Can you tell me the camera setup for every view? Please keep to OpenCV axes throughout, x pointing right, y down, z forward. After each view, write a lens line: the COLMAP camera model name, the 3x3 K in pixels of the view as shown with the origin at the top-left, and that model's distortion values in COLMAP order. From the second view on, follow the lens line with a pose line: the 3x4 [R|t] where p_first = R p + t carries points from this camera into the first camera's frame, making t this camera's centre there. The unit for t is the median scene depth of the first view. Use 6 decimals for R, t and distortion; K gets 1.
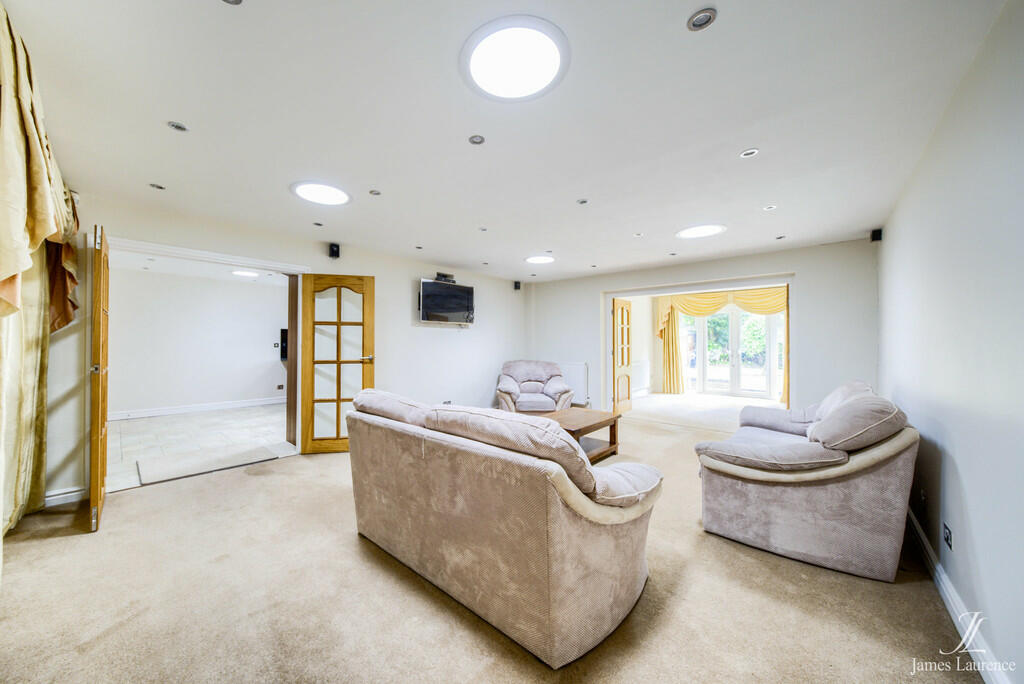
lens RADIAL K [[356.8, 0, 501.6], [0, 356.8, 341.1], [0, 0, 1]] dist [-0.017675, -0.000044]
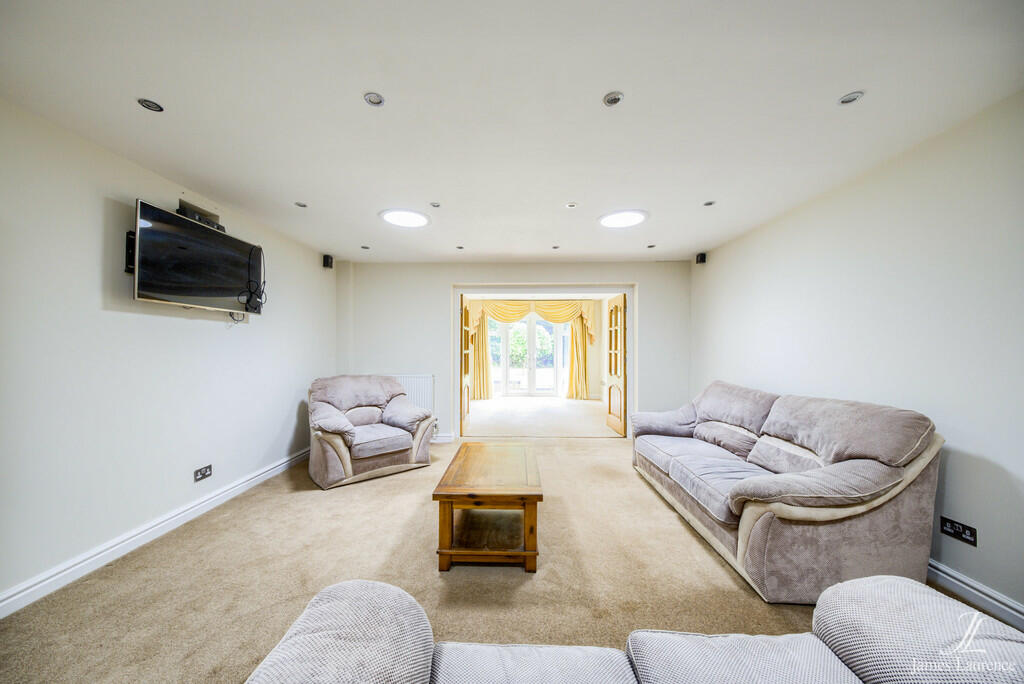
lens RADIAL K [[345.0, 0, 513.4], [0, 345.0, 345.9], [0, 0, 1]] dist [-0.014633, -0.000128]
pose [[0.758743, 0.000068, 0.651390, -0.129355], [0.000512, 1.000000, -0.000701, -0.000062], [-0.651390, 0.000865, 0.758742, 0.356309]]
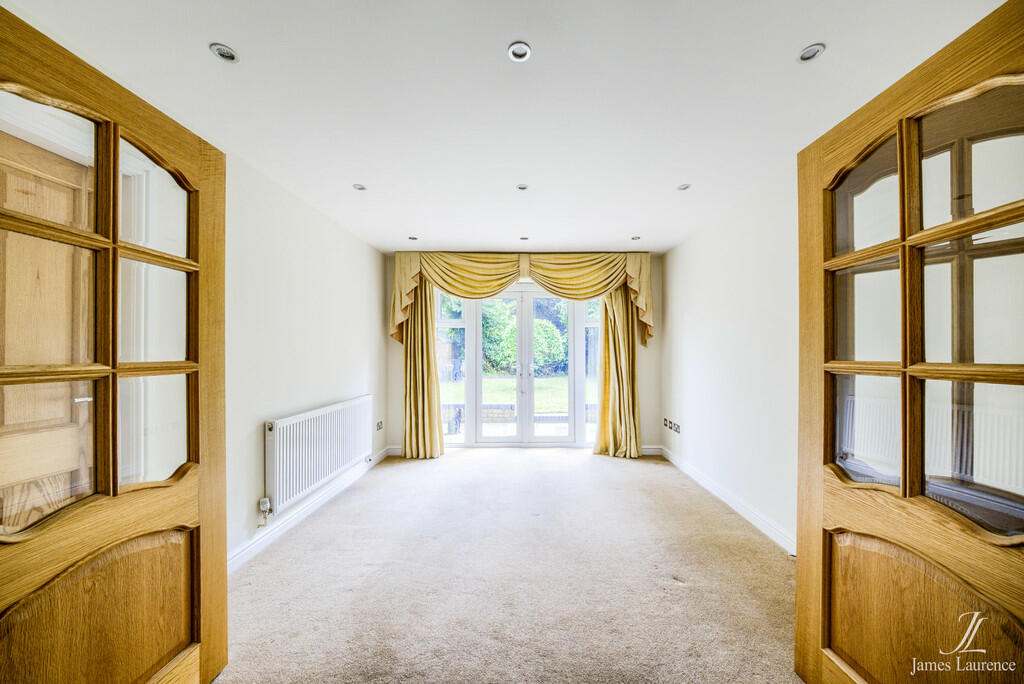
lens RADIAL K [[359.2, 0, 511.6], [0, 359.2, 348.4], [0, 0, 1]] dist [0.000264, -0.000003]
pose [[0.780027, 0.001972, 0.625743, 0.444100], [0.001256, 0.999988, -0.004718, 0.006161], [-0.625744, 0.004467, 0.780015, 0.892561]]
